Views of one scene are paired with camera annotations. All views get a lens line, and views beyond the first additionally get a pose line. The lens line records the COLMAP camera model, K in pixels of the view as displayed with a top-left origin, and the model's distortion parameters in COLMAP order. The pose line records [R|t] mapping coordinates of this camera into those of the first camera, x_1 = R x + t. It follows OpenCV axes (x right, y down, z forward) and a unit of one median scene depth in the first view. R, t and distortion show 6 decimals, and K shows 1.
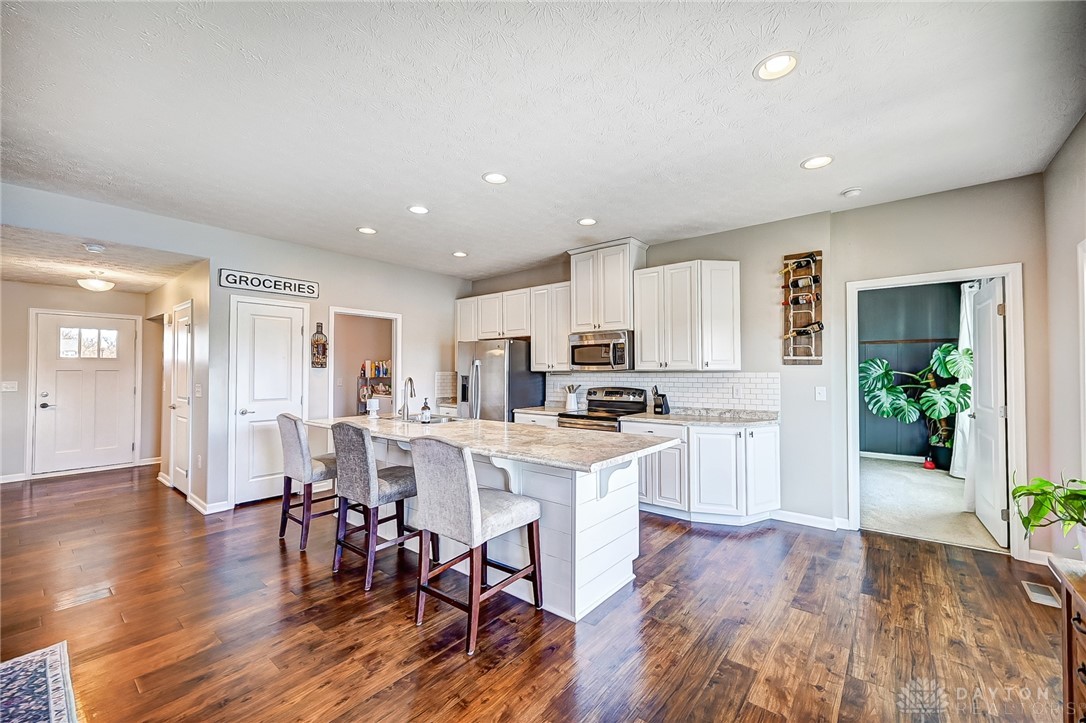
lens RADIAL K [[431.8, 0, 537.7], [0, 431.8, 367.3], [0, 0, 1]] dist [-0.001941, -0.000330]
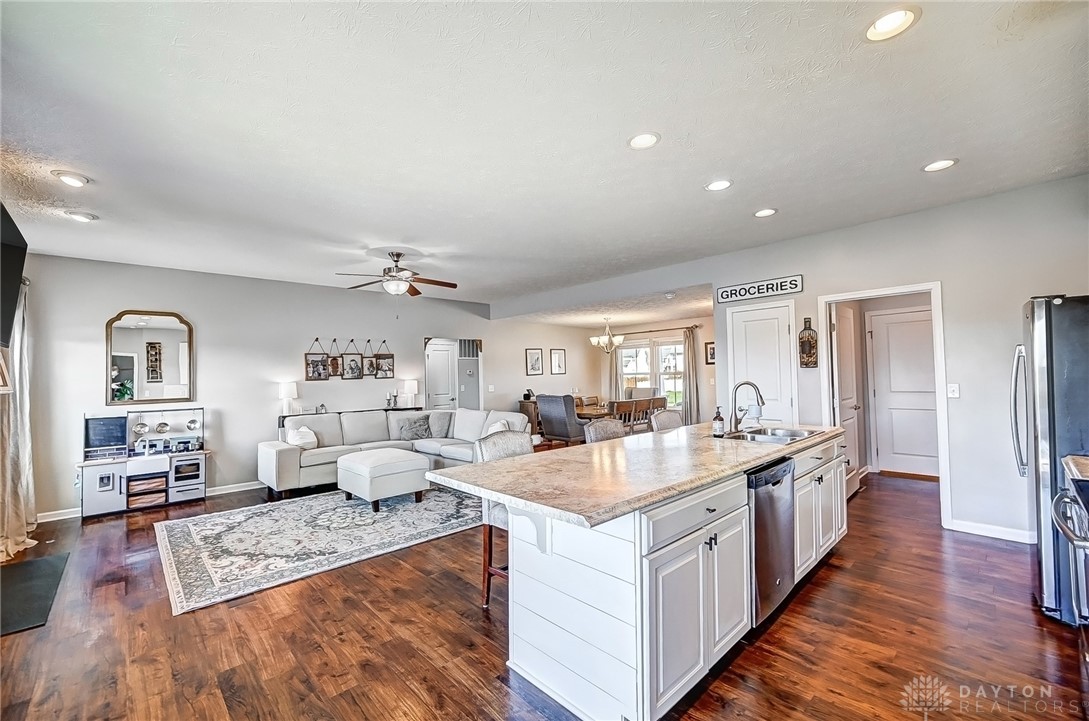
lens RADIAL K [[435.2, 0, 545.7], [0, 435.2, 363.8], [0, 0, 1]] dist [0.003164, 0.000221]
pose [[-0.120961, -0.023612, -0.992376, 0.606627], [0.030875, 0.999144, -0.027537, 0.000973], [0.992177, -0.033970, -0.120129, 0.748514]]
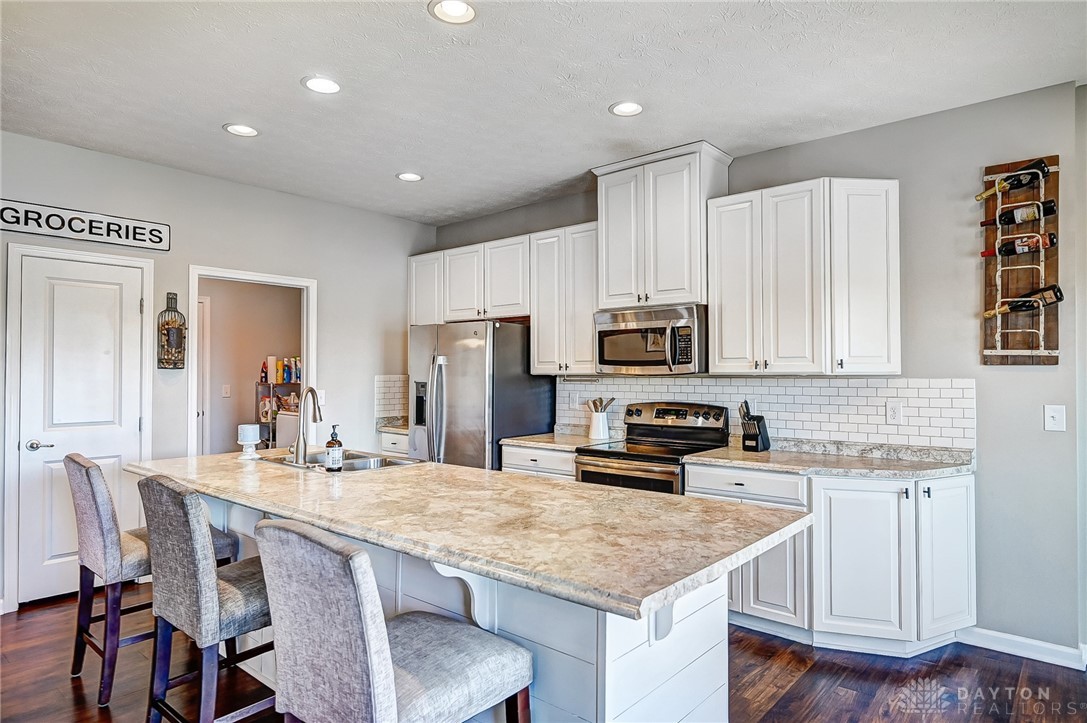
lens RADIAL K [[629.1, 0, 543.5], [0, 629.1, 363.8], [0, 0, 1]] dist [-0.002588, -0.001472]
pose [[0.999939, 0.000348, -0.011063, 0.016918], [-0.000381, 0.999995, -0.002996, -0.004563], [0.011062, 0.003000, 0.999934, 0.193067]]
